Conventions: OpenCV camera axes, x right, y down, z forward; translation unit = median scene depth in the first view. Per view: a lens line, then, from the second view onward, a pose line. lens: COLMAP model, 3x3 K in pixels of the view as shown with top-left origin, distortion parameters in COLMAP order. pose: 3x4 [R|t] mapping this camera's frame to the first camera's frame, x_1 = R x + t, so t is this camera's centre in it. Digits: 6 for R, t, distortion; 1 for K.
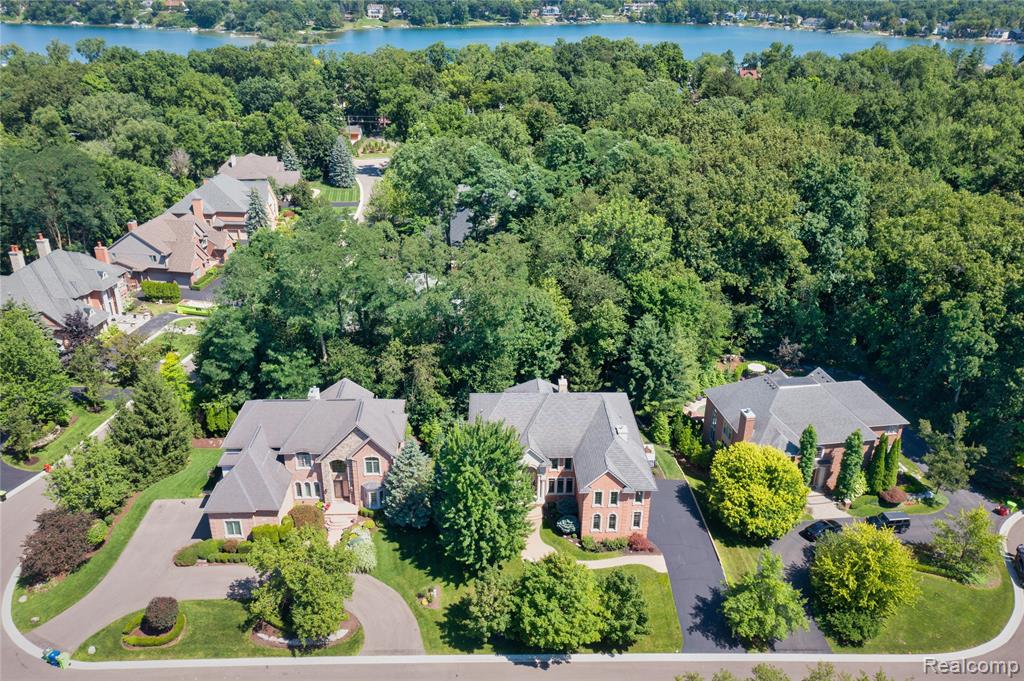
lens RADIAL K [[812.4, 0, 505.7], [0, 812.4, 339.9], [0, 0, 1]] dist [-0.009205, 0.009243]
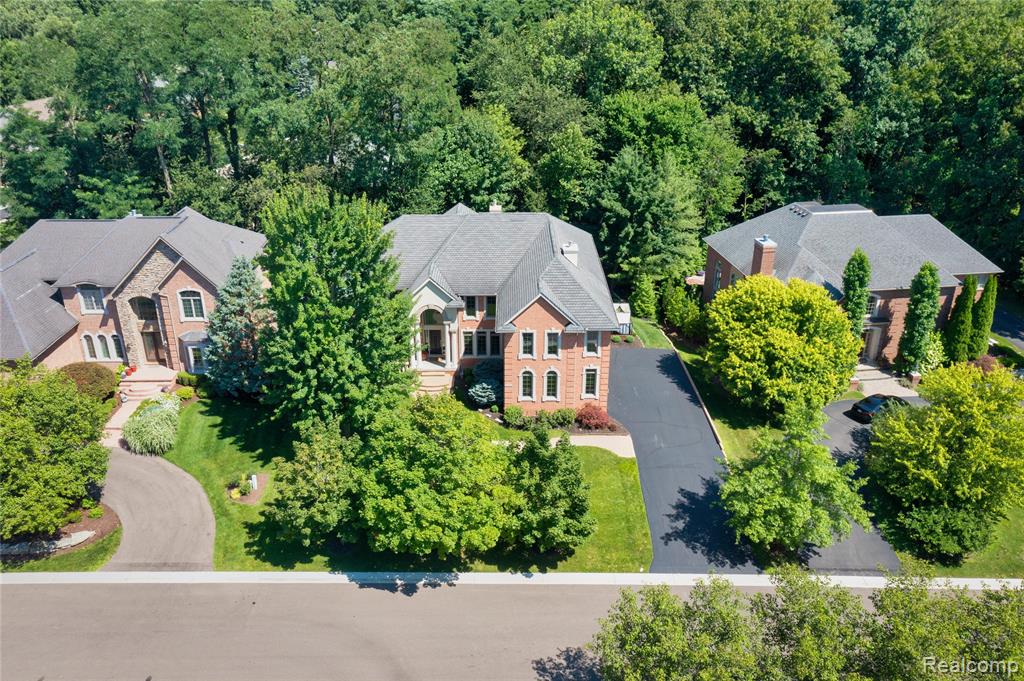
lens RADIAL K [[812.4, 0, 509.9], [0, 812.4, 343.5], [0, 0, 1]] dist [-0.009205, 0.009243]
pose [[0.999823, 0.003812, -0.018424, 0.103105], [-0.003810, 0.999993, 0.000143, 0.180076], [0.018424, -0.000073, 0.999830, 0.336949]]
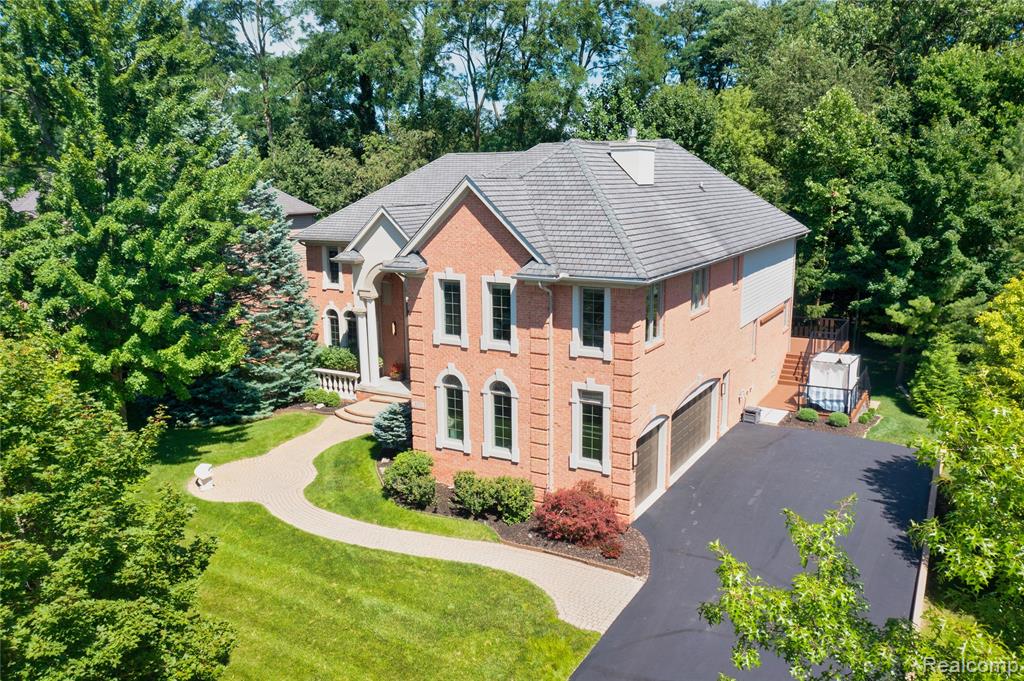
lens RADIAL K [[812.4, 0, 505.6], [0, 812.4, 338.6], [0, 0, 1]] dist [-0.009205, 0.009243]
pose [[0.853008, 0.088394, -0.514358, 0.252466], [-0.203479, 0.963888, -0.171801, 0.230128], [0.480597, 0.251209, 0.840191, 0.718979]]
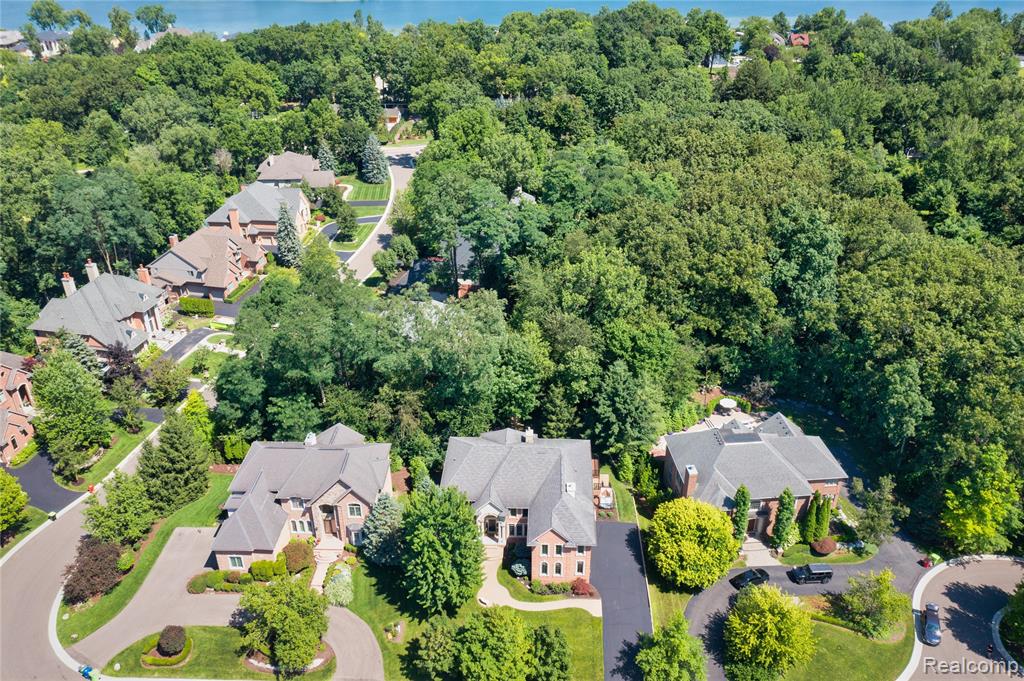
lens RADIAL K [[812.4, 0, 505.4], [0, 812.4, 338.4], [0, 0, 1]] dist [-0.009205, 0.009243]
pose [[0.997062, 0.016406, -0.074823, 0.129068], [-0.011119, 0.997447, 0.070542, -0.168723], [0.075789, -0.069502, 0.994699, -0.114495]]
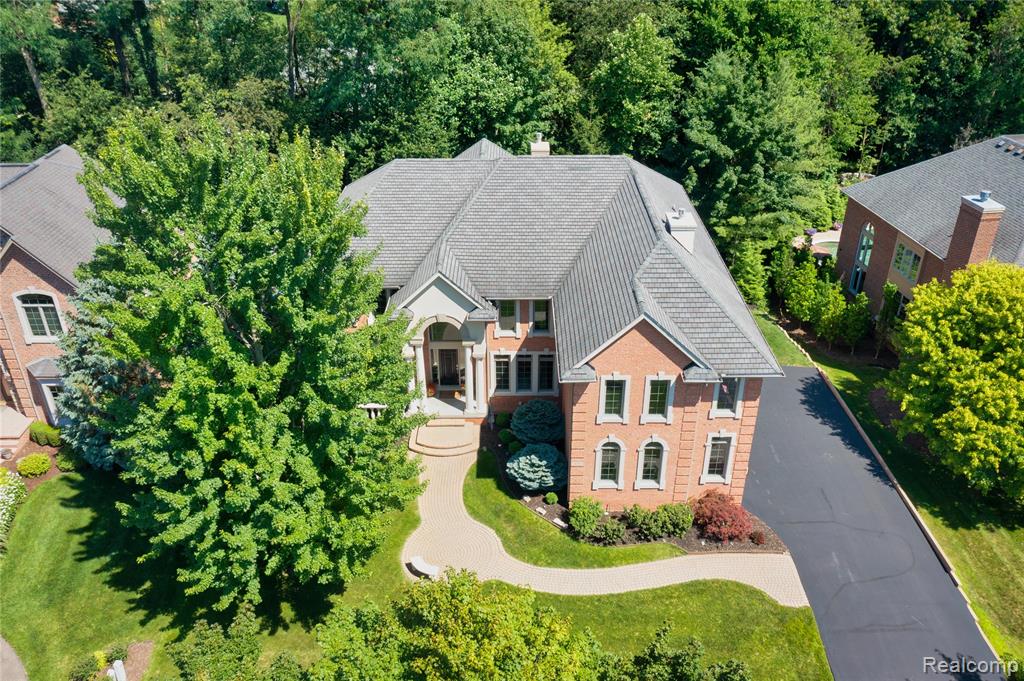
lens RADIAL K [[812.4, 0, 516.6], [0, 812.4, 348.5], [0, 0, 1]] dist [-0.009205, 0.009243]
pose [[0.999792, 0.002628, -0.020204, 0.072225], [-0.000716, 0.995566, 0.094065, 0.129298], [0.020362, -0.094031, 0.995361, 0.596777]]
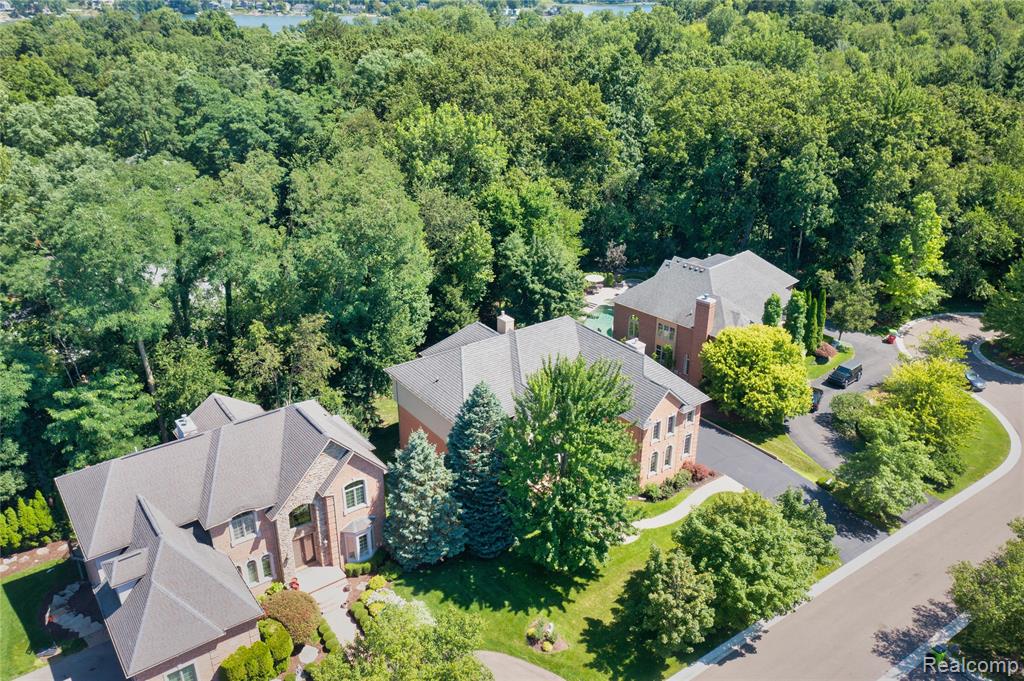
lens RADIAL K [[812.4, 0, 505.9], [0, 812.4, 336.7], [0, 0, 1]] dist [-0.009205, 0.009243]
pose [[0.823583, -0.239855, 0.513984, -0.356555], [0.241334, 0.968253, 0.065143, 0.019688], [-0.513292, 0.070391, 0.855323, 0.368956]]
